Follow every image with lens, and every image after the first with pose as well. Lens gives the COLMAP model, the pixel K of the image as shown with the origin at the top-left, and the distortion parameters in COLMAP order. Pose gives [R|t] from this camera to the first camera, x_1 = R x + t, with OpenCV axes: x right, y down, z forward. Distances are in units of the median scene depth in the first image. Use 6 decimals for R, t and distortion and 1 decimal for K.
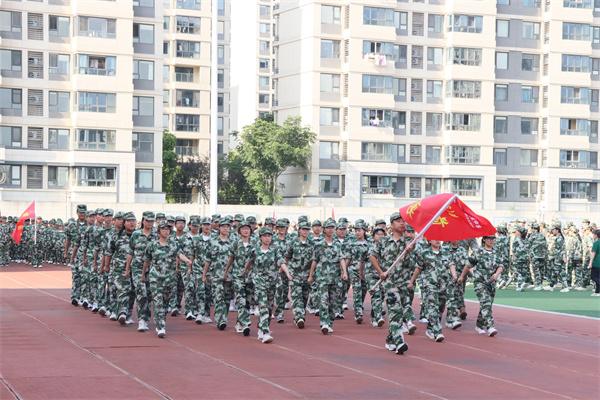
lens RADIAL K [[1459.6, 0, 300.0], [0, 1459.6, 200.0], [0, 0, 1]] dist [0.458781, 0.148074]
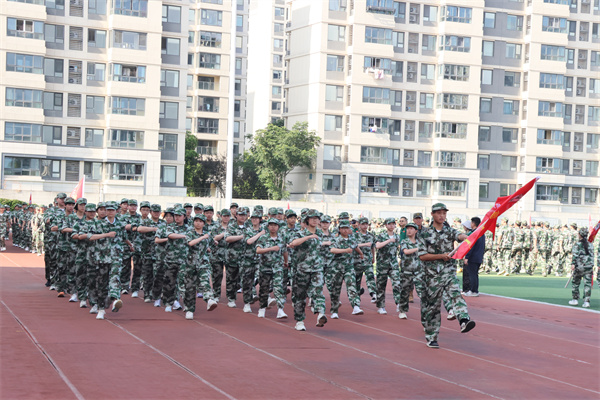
lens RADIAL K [[1296.9, 0, 300.0], [0, 1296.9, 200.0], [0, 0, 1]] dist [0.351669, 0.411877]
pose [[0.999737, 0.022290, -0.005390, 0.001202], [-0.022274, 0.999747, 0.002986, -0.000019], [0.005455, -0.002865, 0.999981, -0.003849]]
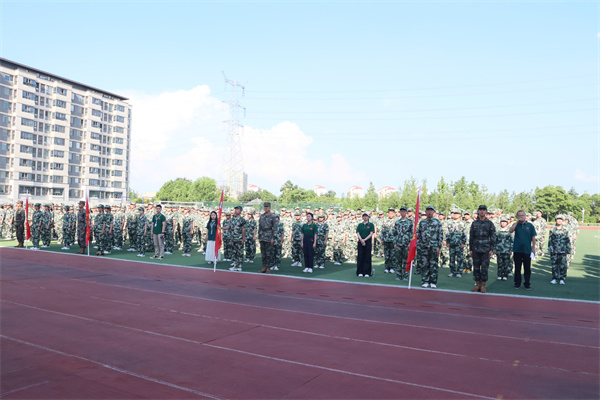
lens RADIAL K [[514.6, 0, 300.0], [0, 514.6, 200.0], [0, 0, 1]] dist [-0.152865, 0.142926]
pose [[0.737622, 0.020107, 0.674914, -0.024080], [-0.023496, 0.999716, -0.004104, 0.002140], [-0.674805, -0.012831, 0.737885, 0.138835]]
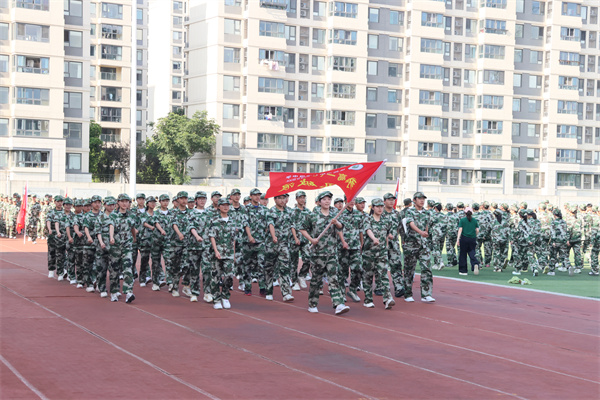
lens RADIAL K [[1226.2, 0, 300.0], [0, 1226.2, 200.0], [0, 0, 1]] dist [0.305680, 0.686792]
pose [[0.997144, 0.008008, 0.075101, 0.001318], [-0.009184, 0.999840, 0.015321, -0.000328], [-0.074967, -0.015967, 0.997058, -0.013021]]
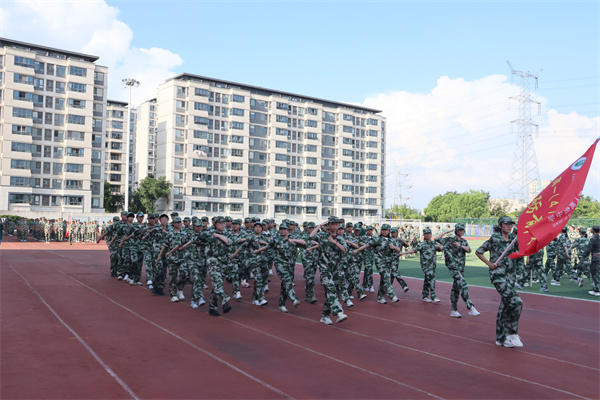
lens RADIAL K [[624.4, 0, 300.0], [0, 624.4, 200.0], [0, 0, 1]] dist [-0.057793, 0.173688]
pose [[0.977735, 0.014653, 0.209330, 0.002090], [-0.010405, 0.999717, -0.021381, -0.000332], [-0.209584, 0.018727, 0.977611, -0.009811]]
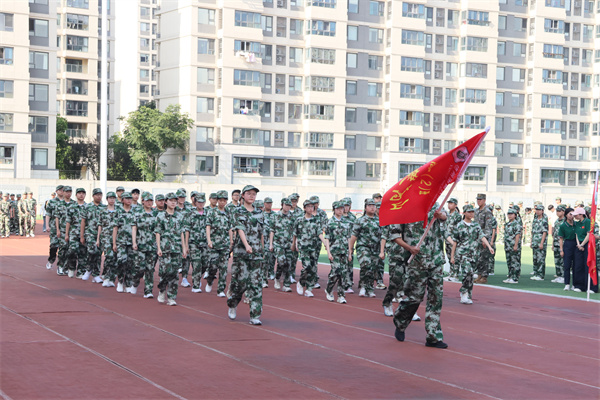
lens RADIAL K [[1249.4, 0, 300.0], [0, 1249.4, 200.0], [0, 0, 1]] dist [0.328177, 0.508652]
pose [[0.994759, 0.006740, 0.102023, -0.005757], [-0.008525, 0.999818, 0.017074, -0.000010], [-0.101890, -0.017854, 0.994635, 0.009386]]
